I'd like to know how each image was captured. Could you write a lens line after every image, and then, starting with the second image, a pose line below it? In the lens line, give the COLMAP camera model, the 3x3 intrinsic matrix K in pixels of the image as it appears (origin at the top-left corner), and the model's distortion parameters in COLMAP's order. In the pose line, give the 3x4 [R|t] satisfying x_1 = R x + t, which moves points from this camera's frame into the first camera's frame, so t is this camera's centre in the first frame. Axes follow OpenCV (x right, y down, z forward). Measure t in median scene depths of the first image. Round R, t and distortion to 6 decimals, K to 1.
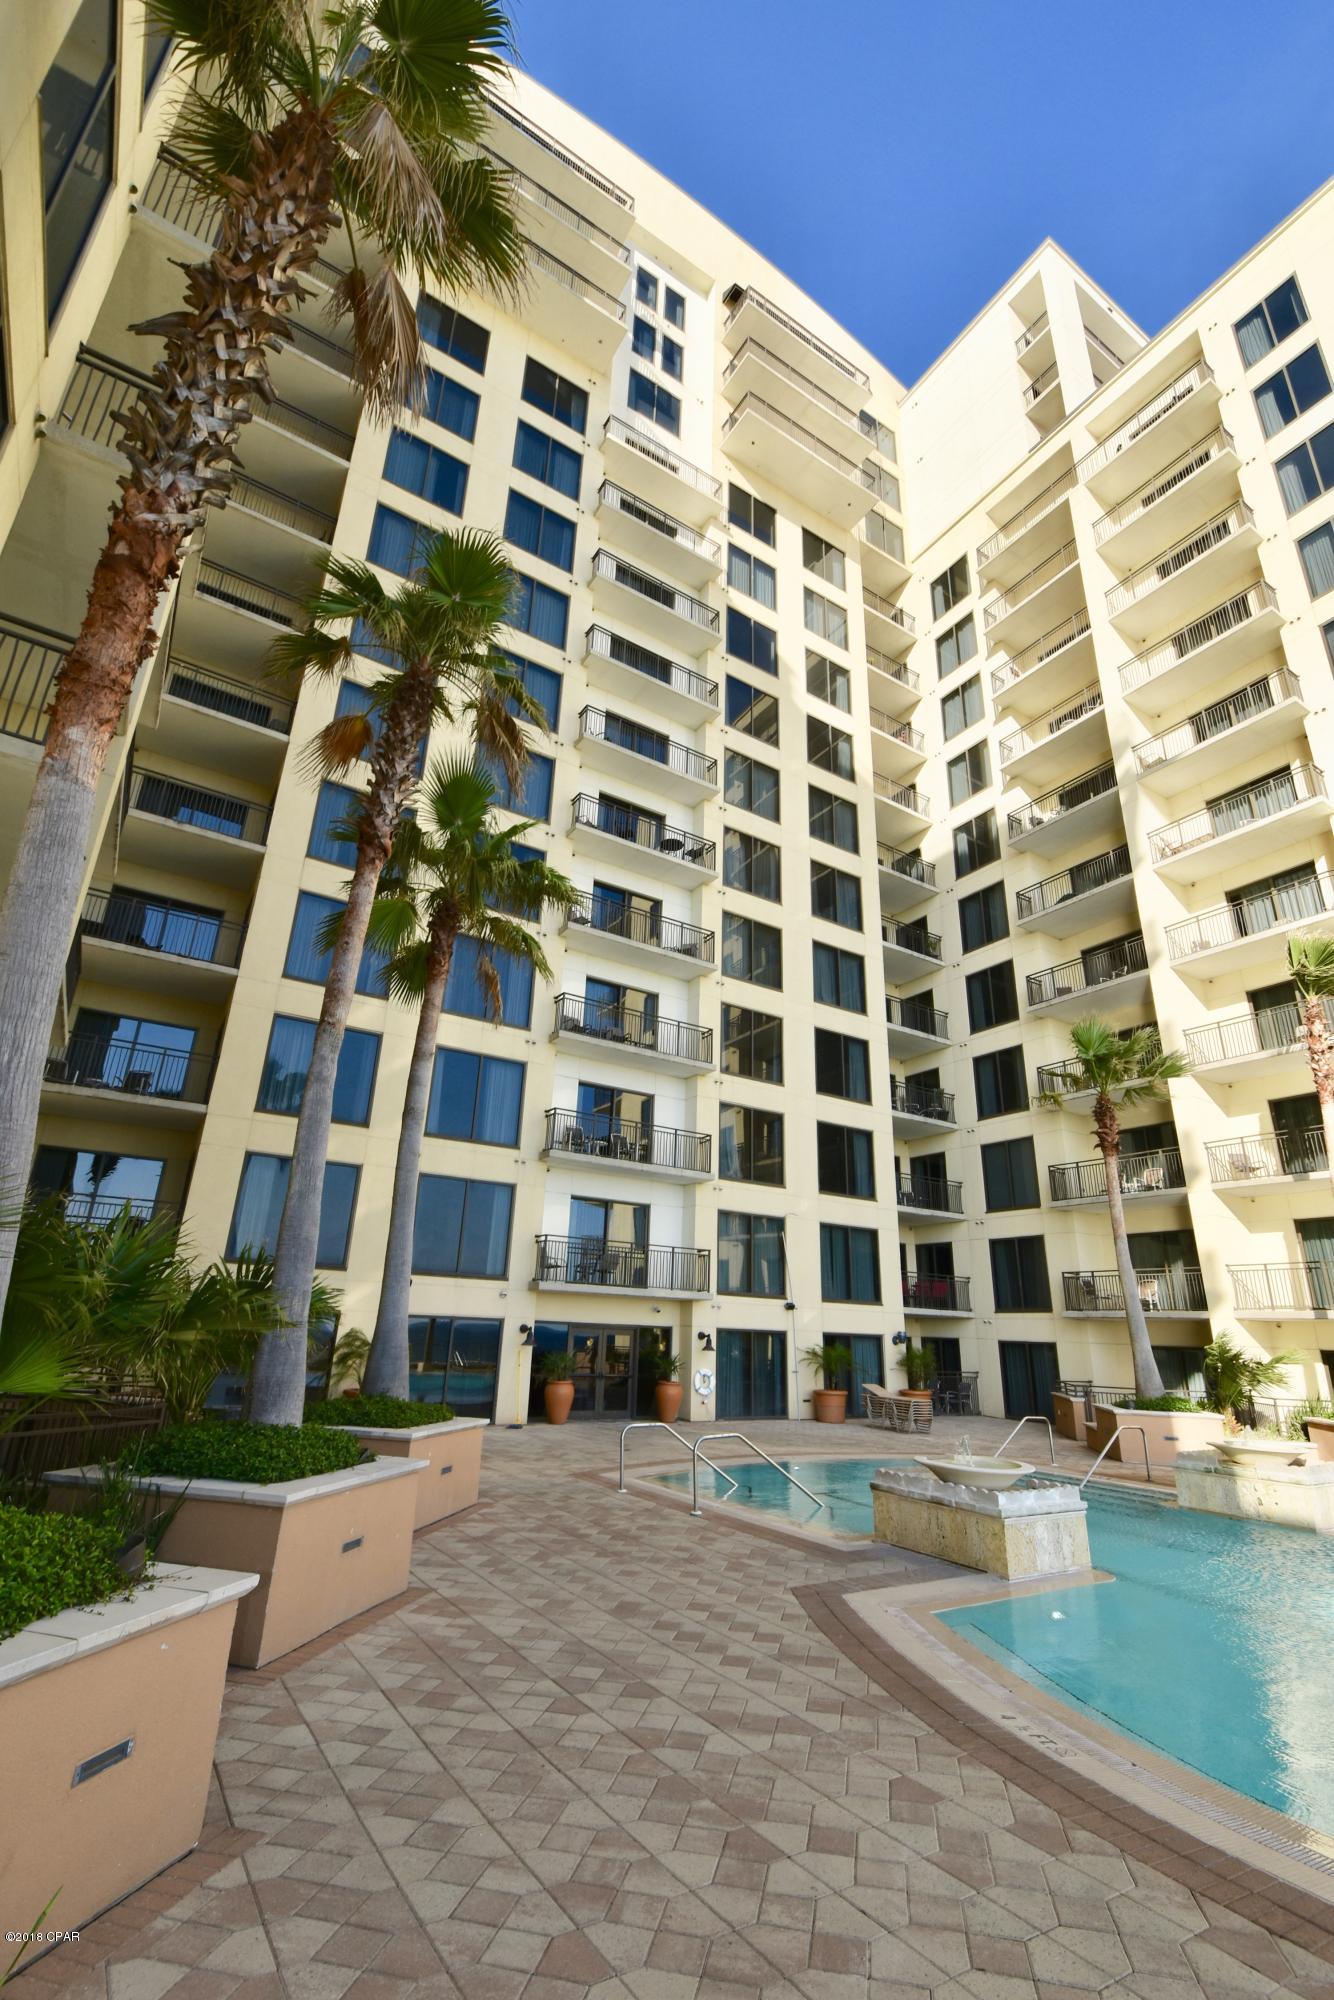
lens RADIAL K [[871.9, 0, 660.5], [0, 871.9, 1003.7], [0, 0, 1]] dist [0.001436, -0.000815]
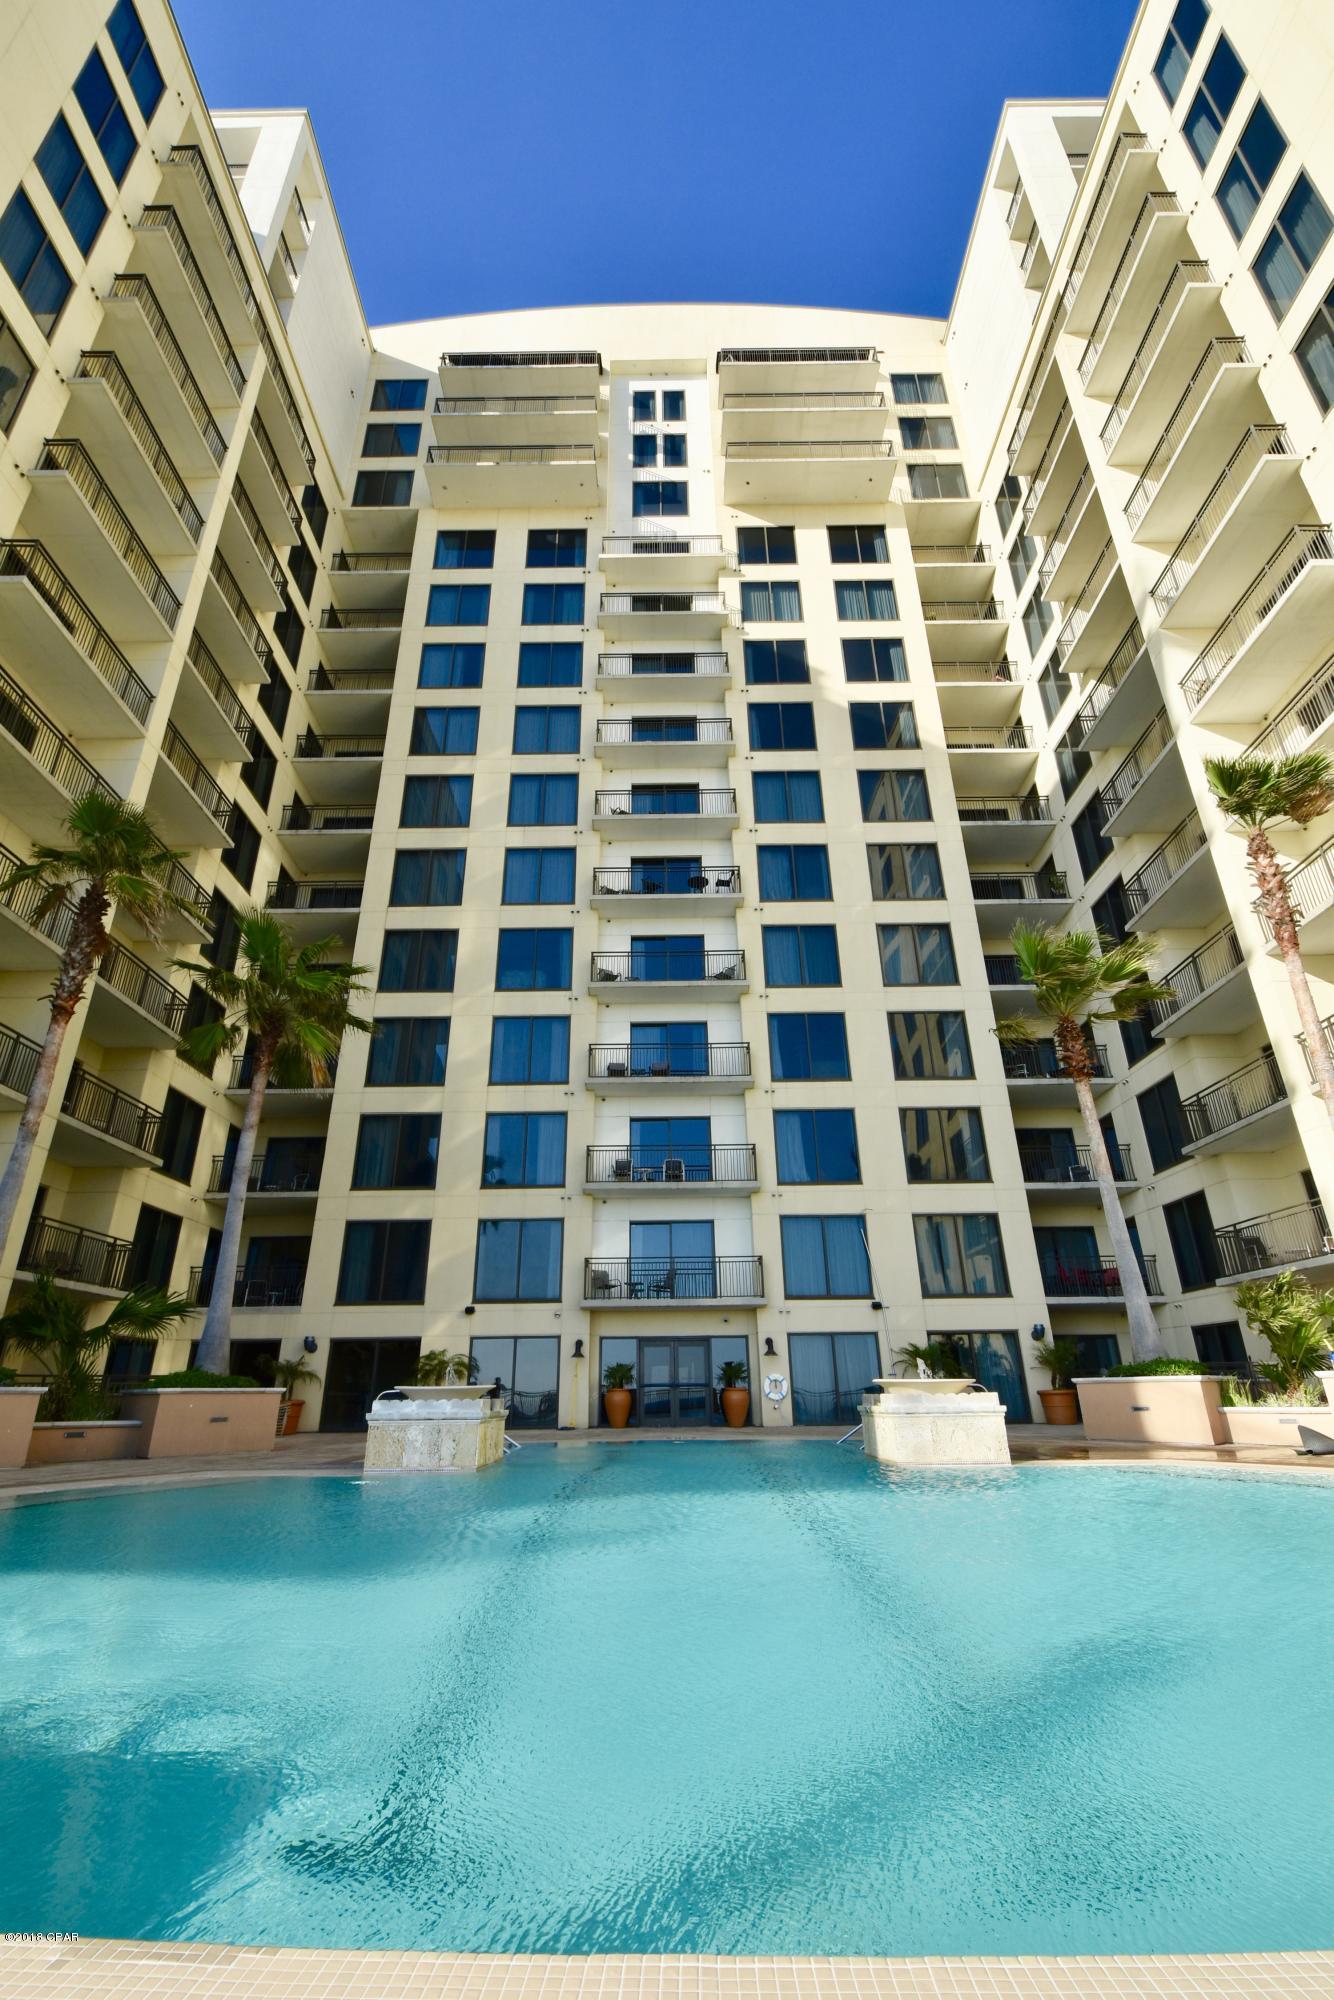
lens RADIAL K [[871.9, 0, 666.0], [0, 871.9, 1005.1], [0, 0, 1]] dist [0.001436, -0.000815]
pose [[0.845701, -0.258039, -0.467125, 0.410188], [0.226495, 0.966134, -0.123636, 0.079753], [0.483208, -0.001243, 0.875505, 0.043250]]
